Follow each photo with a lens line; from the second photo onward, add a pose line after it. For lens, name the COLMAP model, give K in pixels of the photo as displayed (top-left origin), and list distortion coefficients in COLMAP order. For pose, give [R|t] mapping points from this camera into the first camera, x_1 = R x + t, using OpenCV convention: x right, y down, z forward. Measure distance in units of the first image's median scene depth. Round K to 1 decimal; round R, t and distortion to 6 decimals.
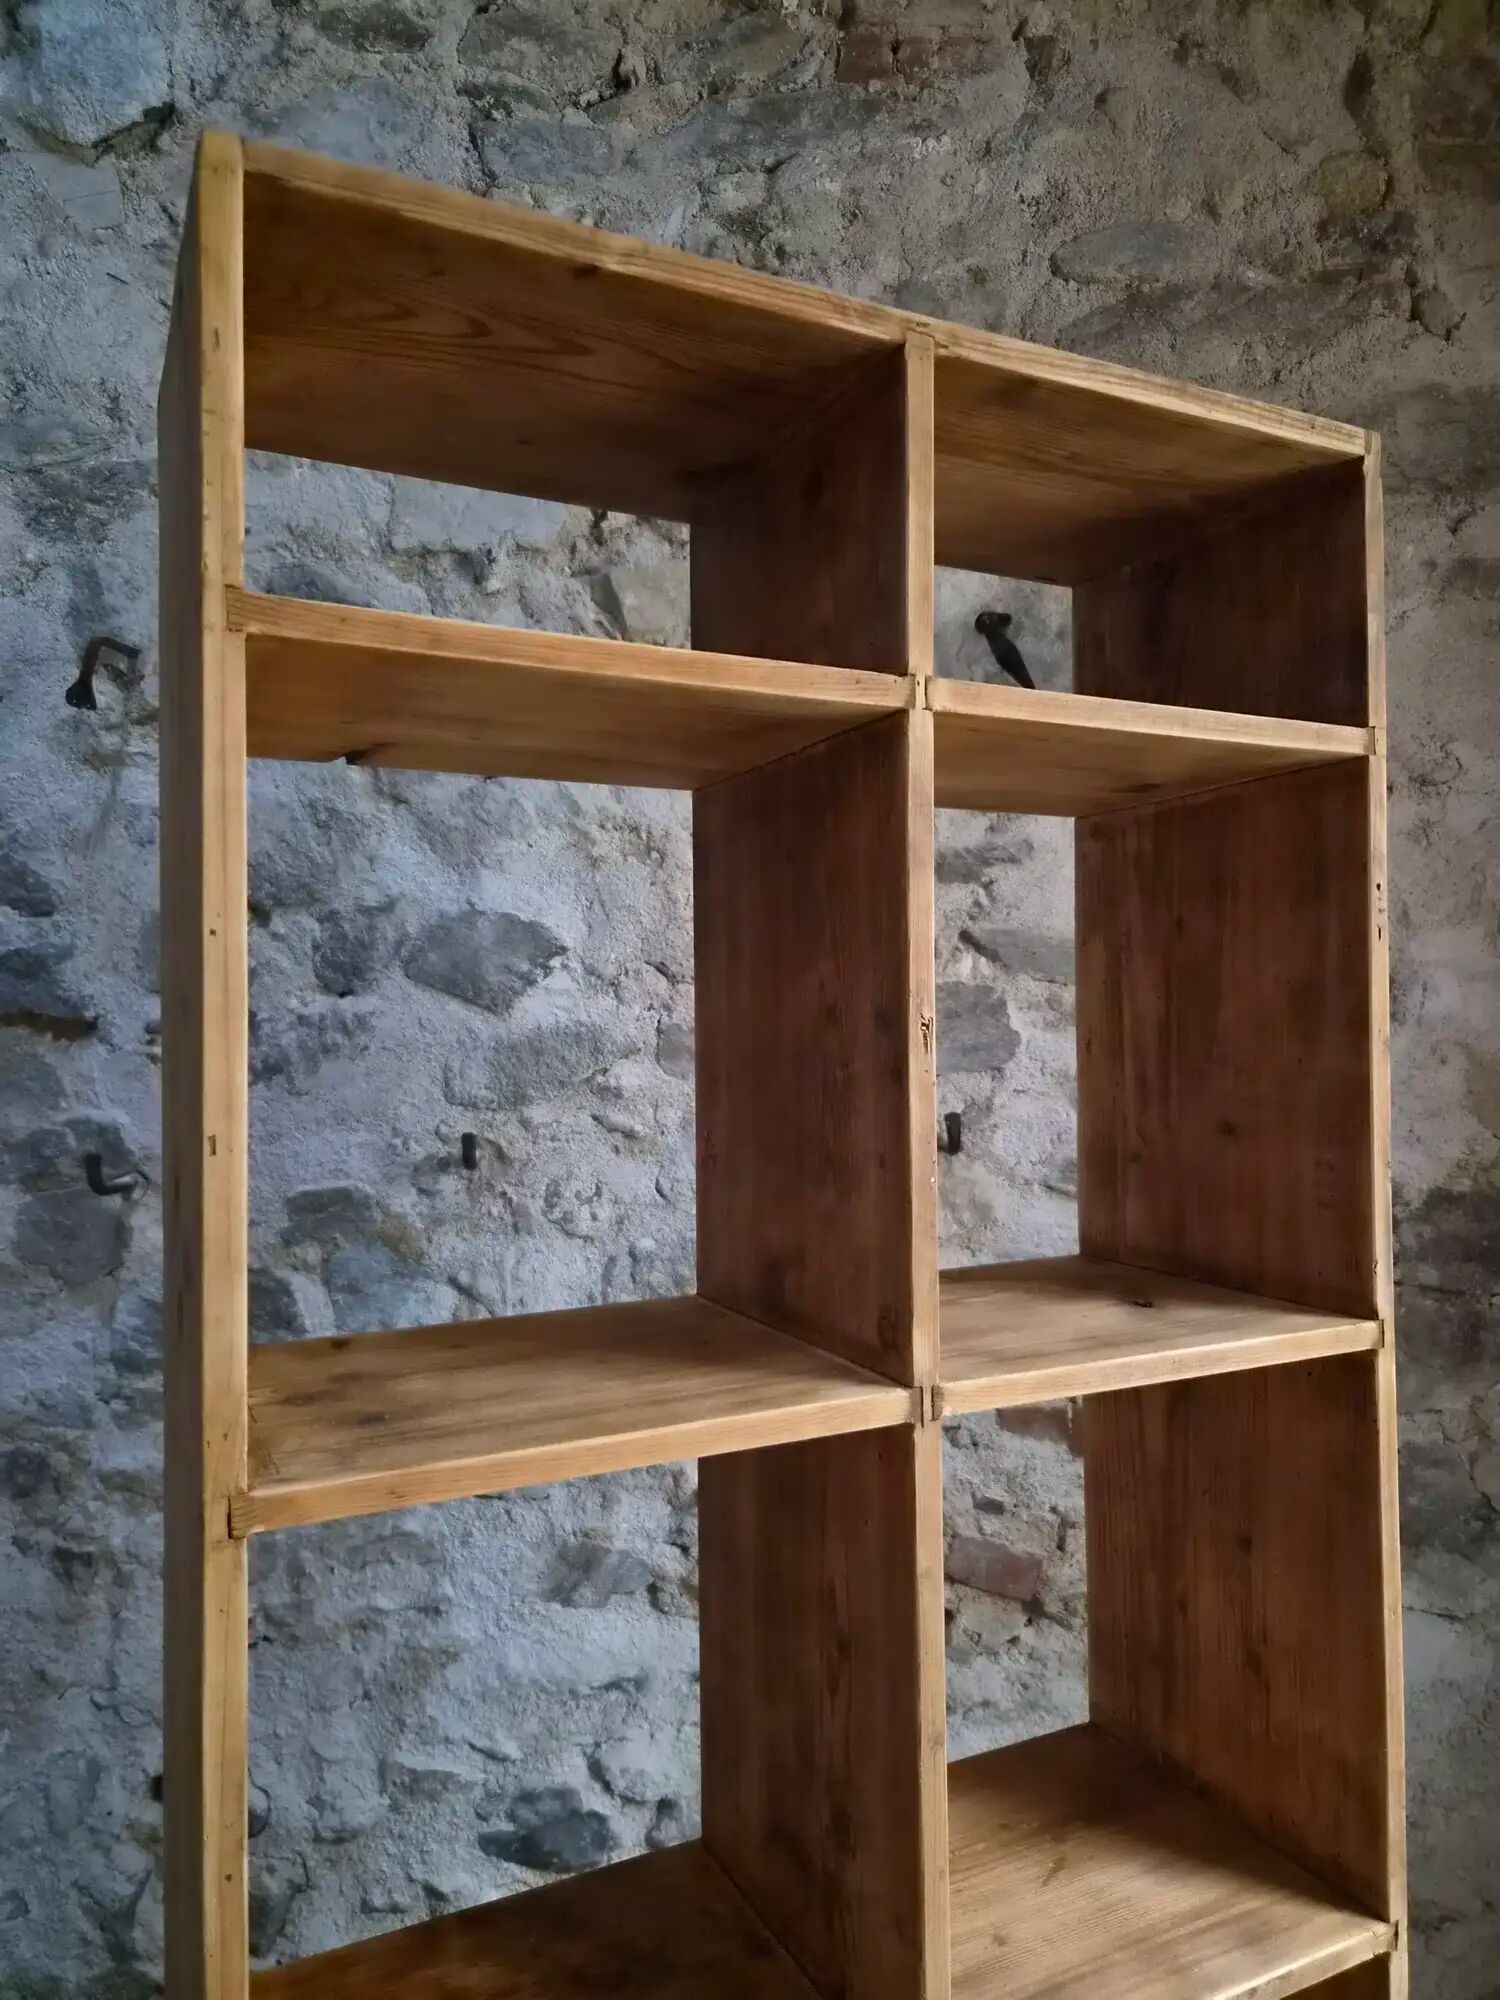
lens RADIAL K [[1380.1, 0, 754.2], [0, 1380.1, 997.6], [0, 0, 1]] dist [0.064000, -0.053336]
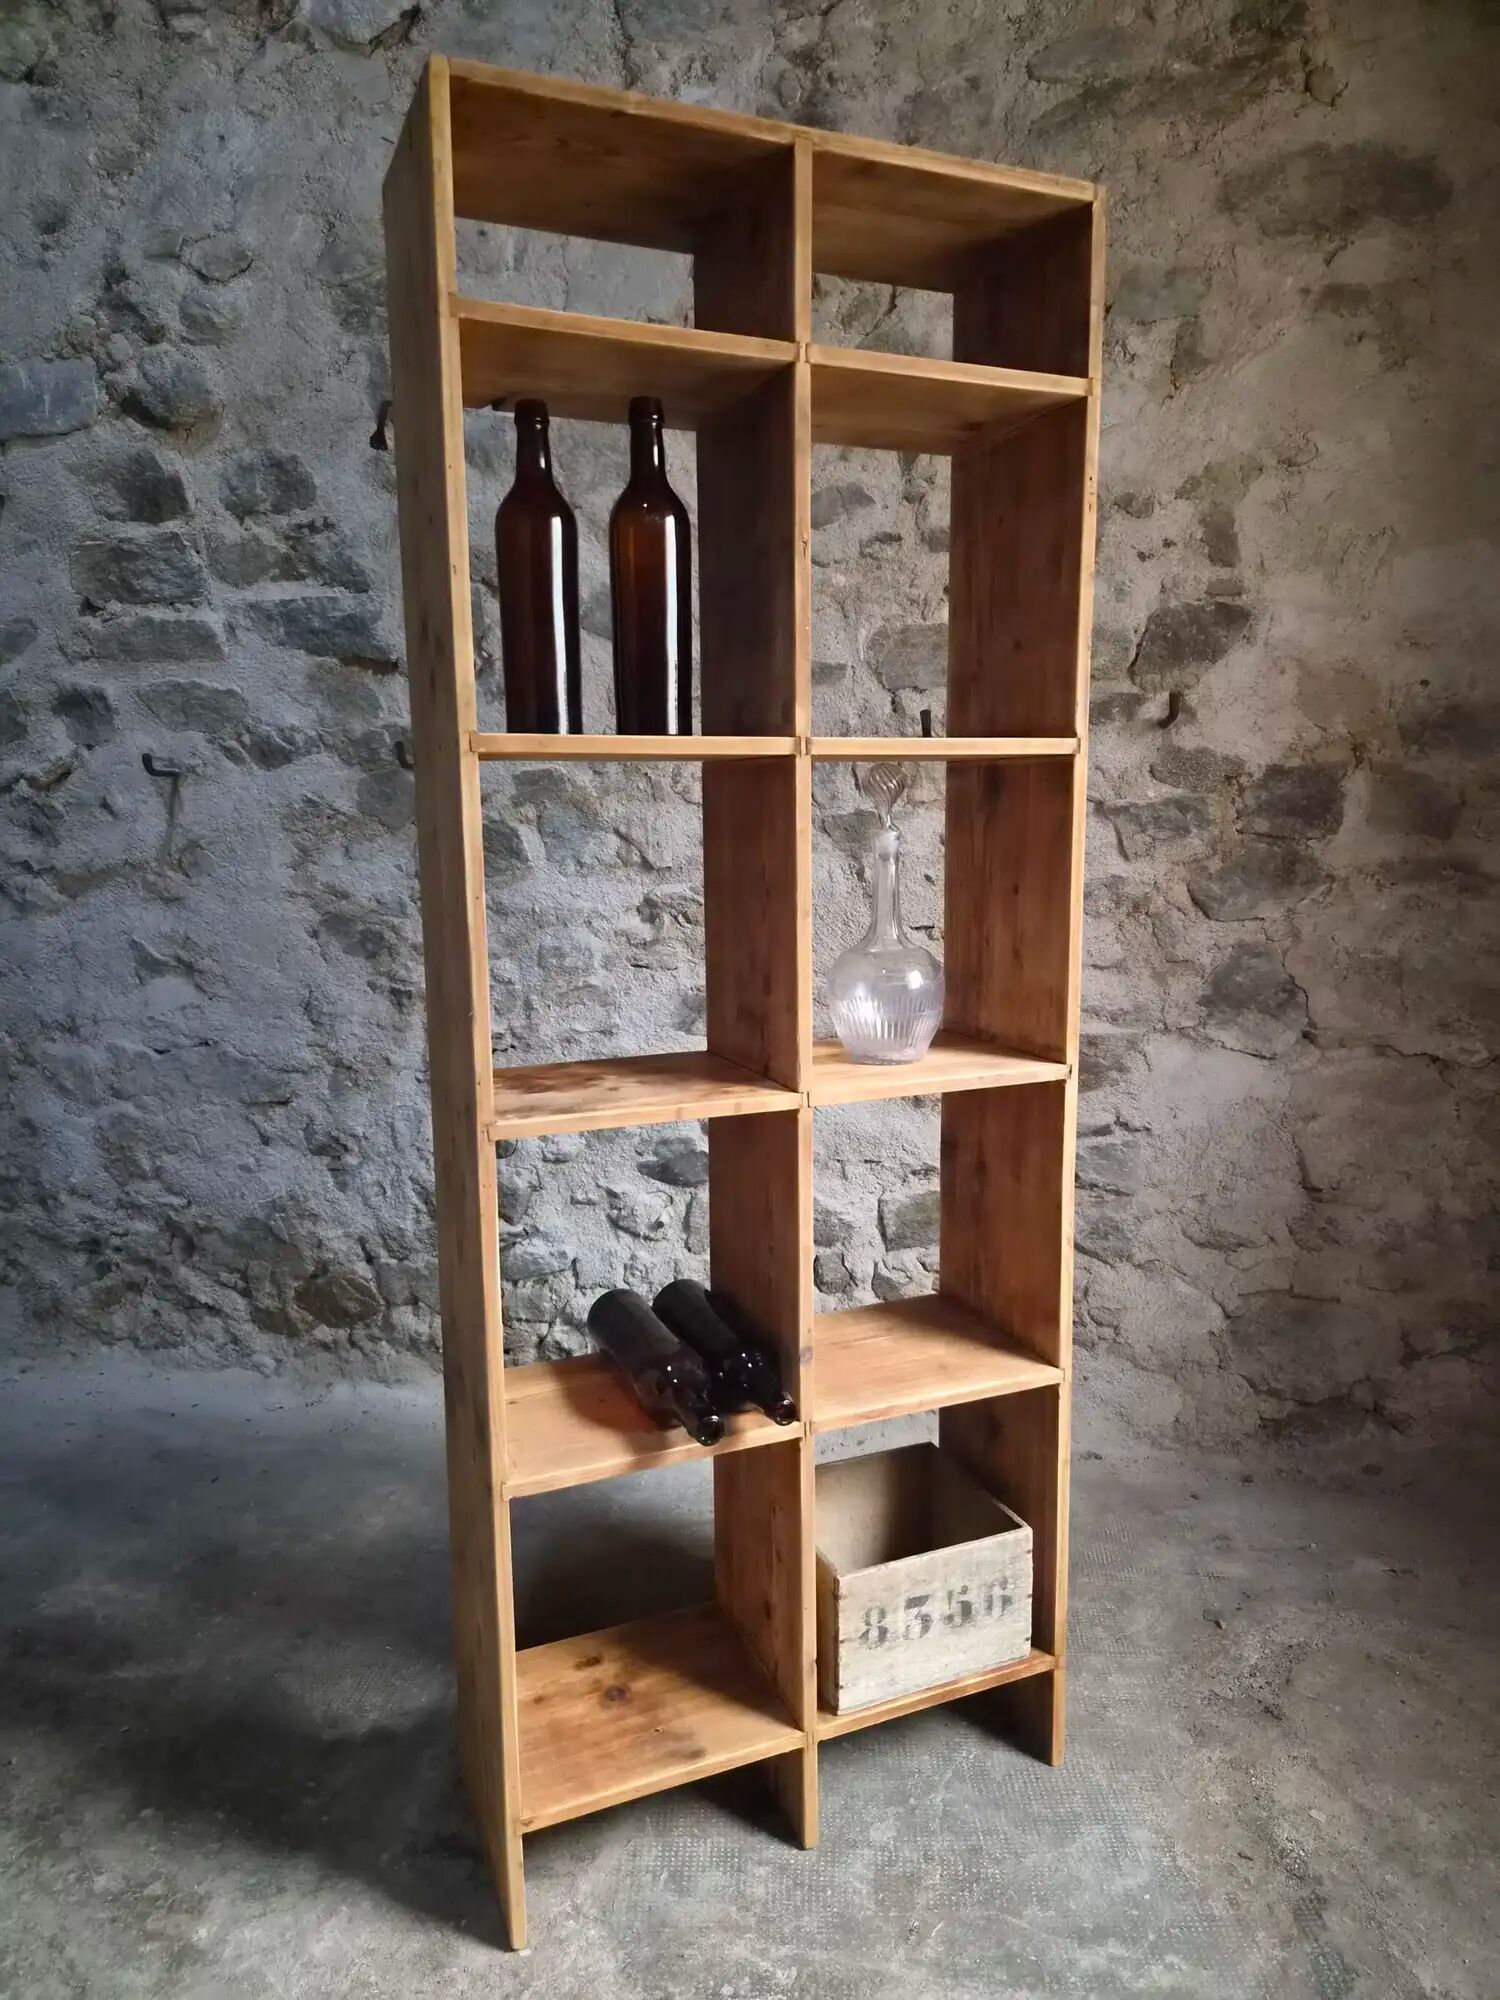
lens RADIAL K [[1342.7, 0, 759.4], [0, 1342.7, 1014.5], [0, 0, 1]] dist [0.070754, -0.053153]
pose [[0.981744, 0.034713, -0.187012, 0.236215], [-0.003190, 0.986072, 0.166287, 0.156844], [0.190180, -0.162655, 0.968181, -0.481534]]
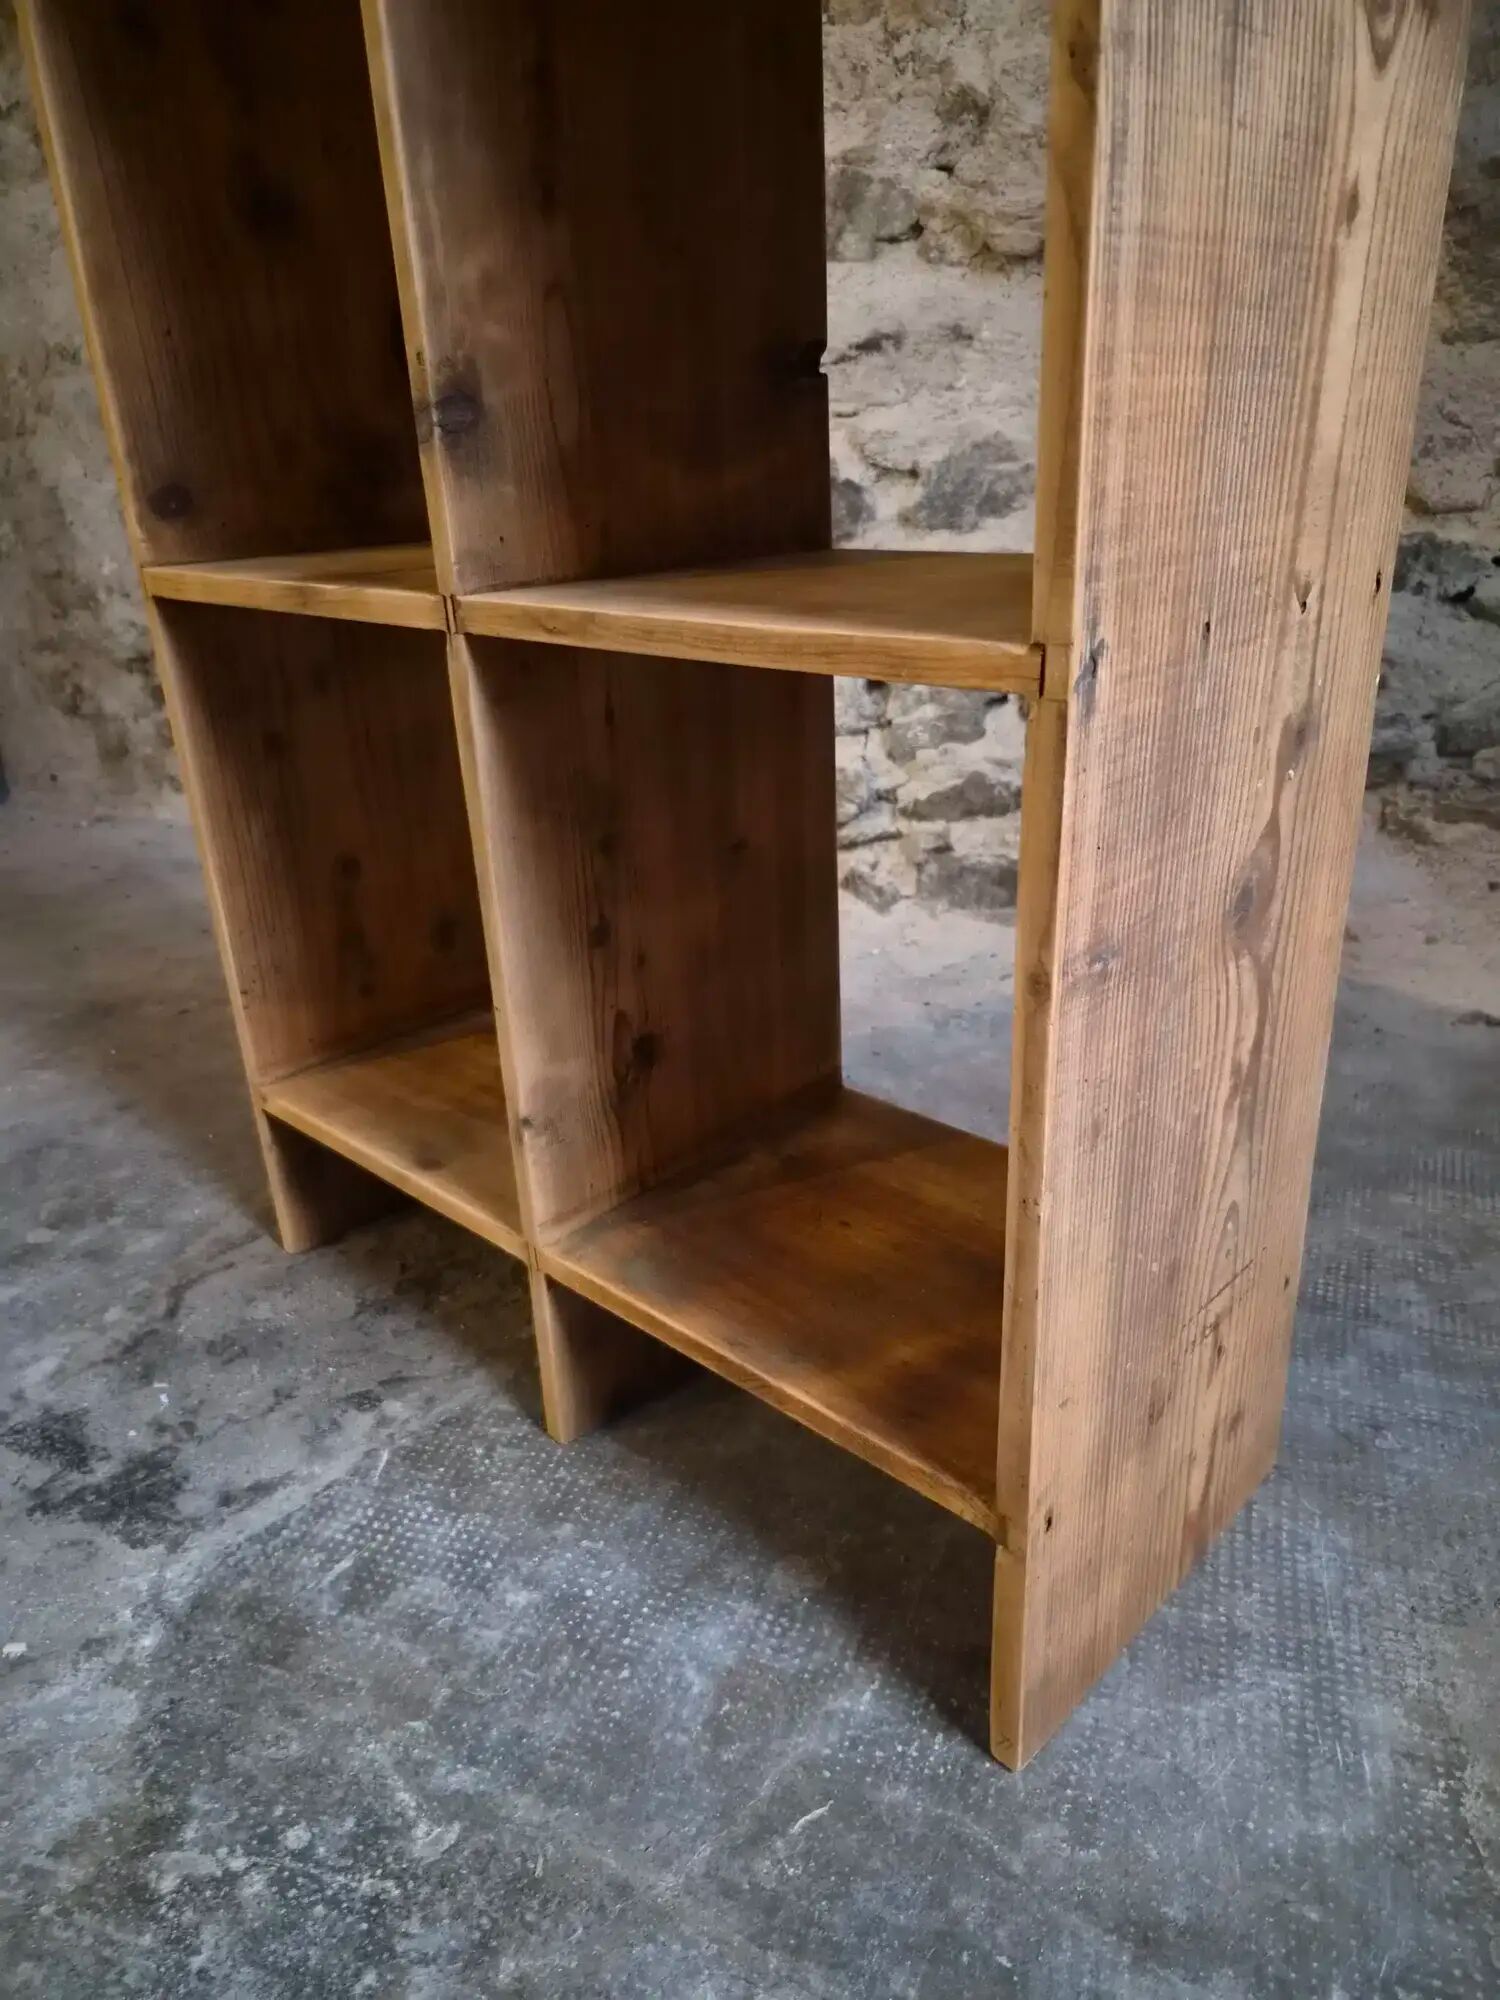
lens RADIAL K [[1357.3, 0, 768.8], [0, 1357.3, 1017.8], [0, 0, 1]] dist [0.053663, -0.047609]
pose [[0.877748, 0.176513, -0.445423, 0.323864], [0.022571, 0.913398, 0.406442, 0.526493], [0.478591, -0.366808, 0.797749, 0.071127]]
